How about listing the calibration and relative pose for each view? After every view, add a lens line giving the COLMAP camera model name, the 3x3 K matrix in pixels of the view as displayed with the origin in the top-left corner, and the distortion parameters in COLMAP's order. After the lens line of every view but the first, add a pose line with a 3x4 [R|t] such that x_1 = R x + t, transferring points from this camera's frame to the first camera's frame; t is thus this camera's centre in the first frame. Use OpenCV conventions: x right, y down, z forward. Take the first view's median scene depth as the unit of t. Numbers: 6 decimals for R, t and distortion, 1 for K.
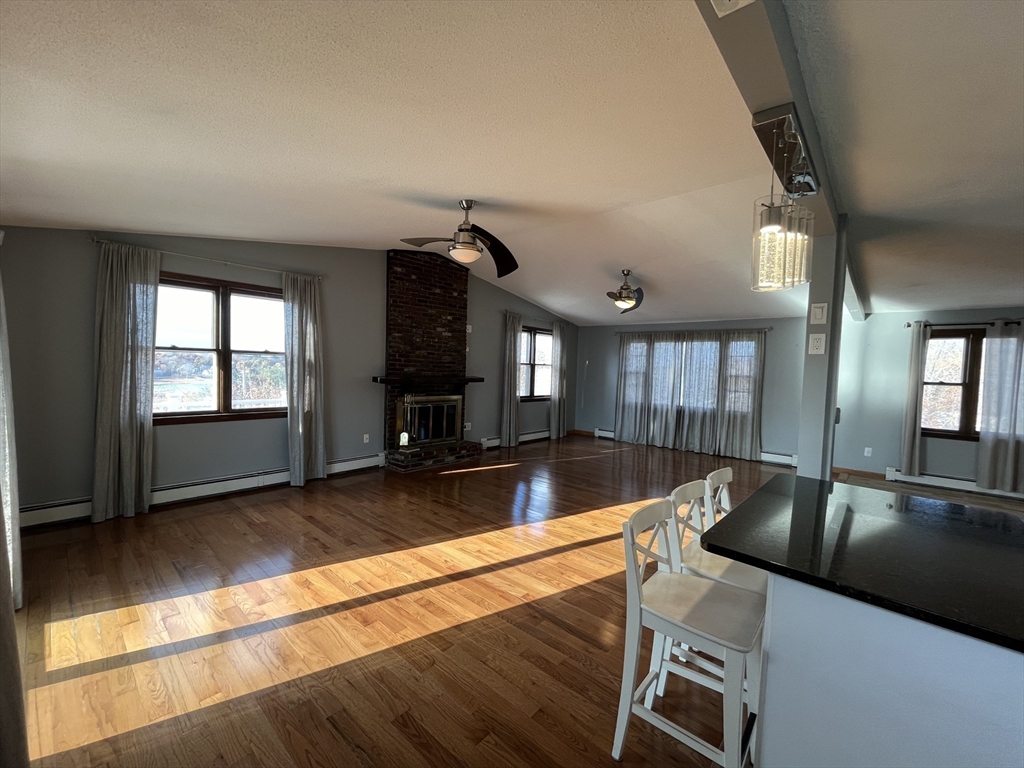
lens RADIAL K [[416.1, 0, 510.0], [0, 416.1, 386.9], [0, 0, 1]] dist [-0.001722, -0.000254]
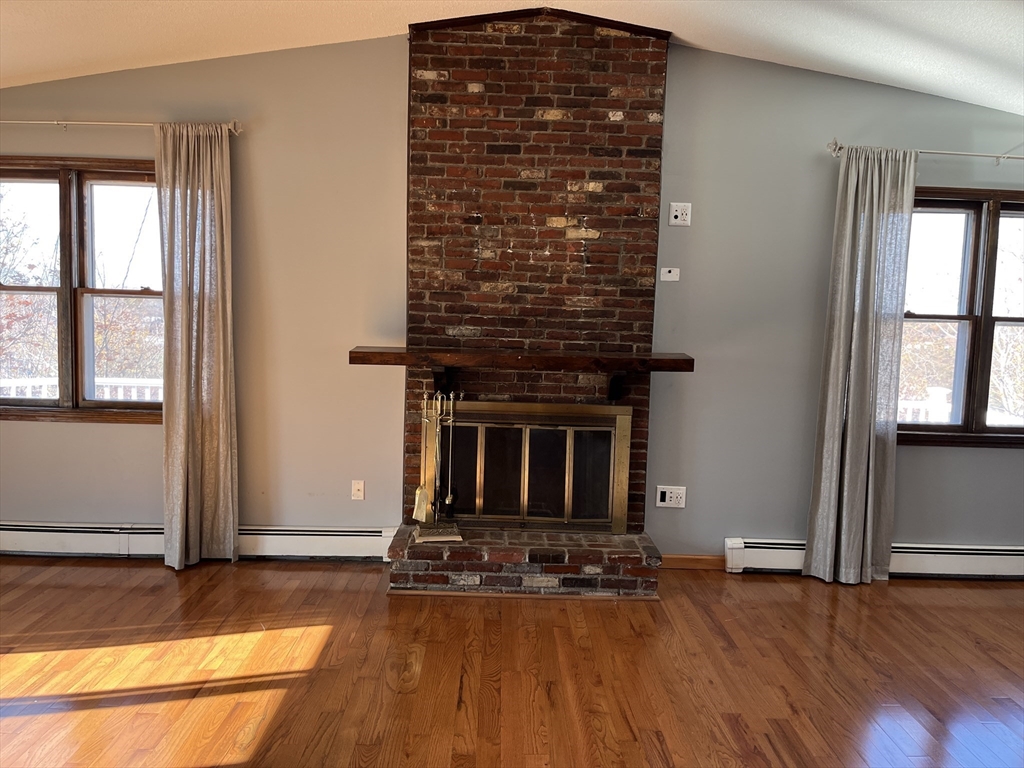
lens RADIAL K [[790.4, 0, 512.0], [0, 790.4, 384.0], [0, 0, 1]] dist [0.022986, -0.001642]
pose [[0.677010, 0.061141, -0.733430, 0.349930], [-0.042679, 0.998128, 0.043811, -0.027839], [0.734736, 0.001642, 0.678351, 0.548483]]
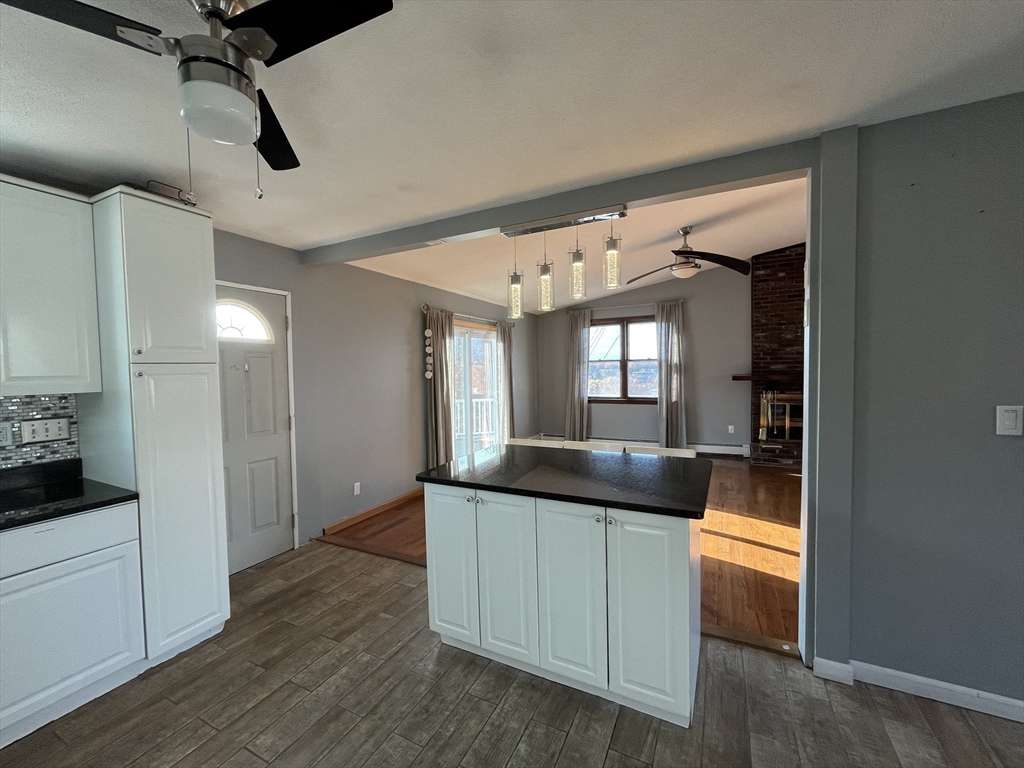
lens RADIAL K [[423.8, 0, 512.0], [0, 423.8, 384.0], [0, 0, 1]] dist [0.000957, 0.000062]
pose [[0.263117, -0.003033, -0.964759, 0.598831], [-0.020069, 0.999761, -0.008616, 0.021848], [0.964555, 0.021629, 0.262993, 0.114504]]
